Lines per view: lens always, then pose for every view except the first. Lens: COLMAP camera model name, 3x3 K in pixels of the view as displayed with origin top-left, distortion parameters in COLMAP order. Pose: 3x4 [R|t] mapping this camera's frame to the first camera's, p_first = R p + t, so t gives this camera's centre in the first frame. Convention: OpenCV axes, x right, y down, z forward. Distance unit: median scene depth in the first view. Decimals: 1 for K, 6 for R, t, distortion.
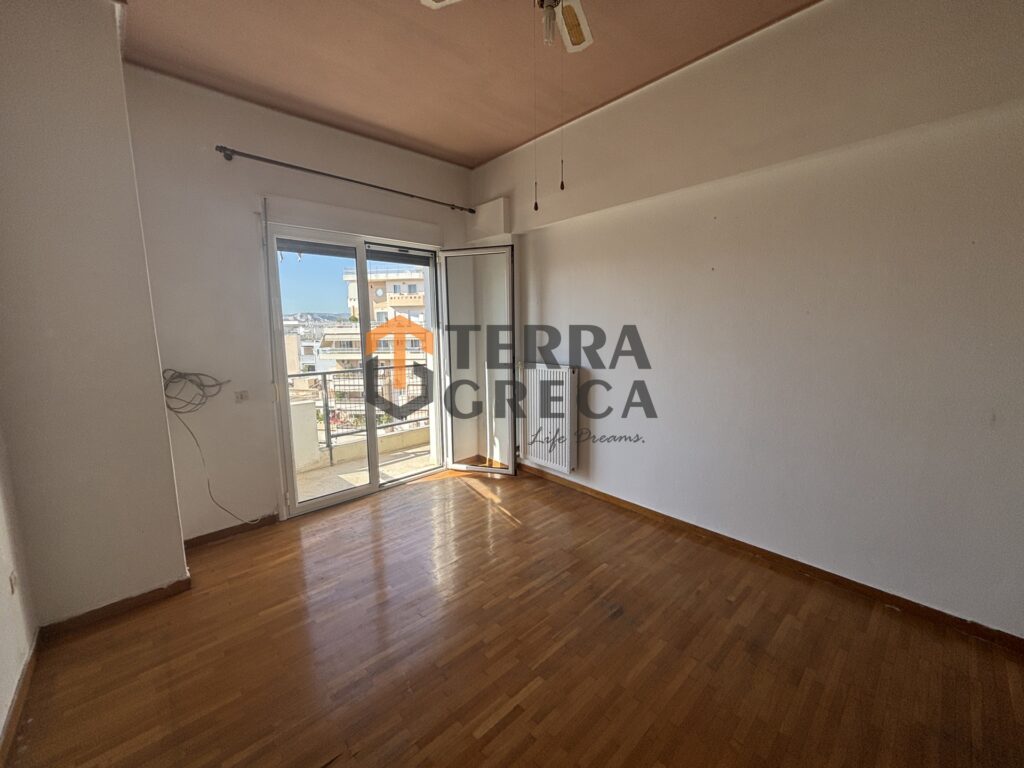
lens RADIAL K [[418.0, 0, 506.2], [0, 418.0, 383.2], [0, 0, 1]] dist [0.007872, -0.002052]
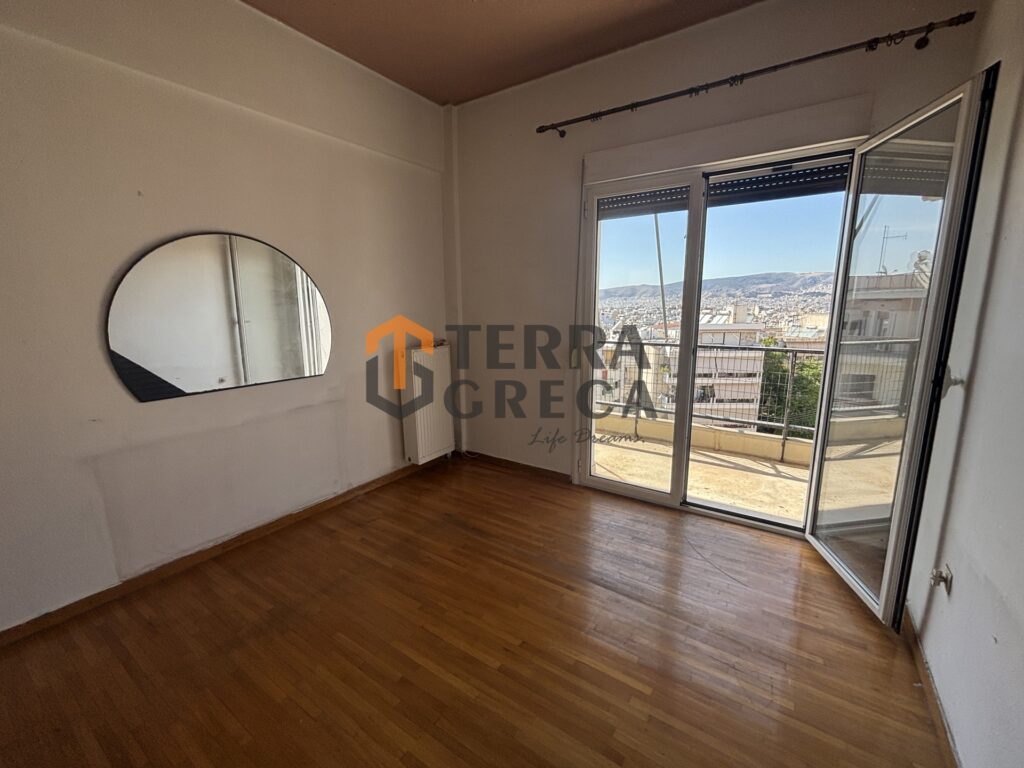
lens RADIAL K [[418.0, 0, 514.1], [0, 418.0, 384.7], [0, 0, 1]] dist [0.007872, -0.002052]
pose [[0.206521, 0.200694, -0.957638, 0.377678], [-0.118294, 0.976680, 0.179173, -0.081460], [0.971265, 0.076280, 0.225446, 0.583246]]
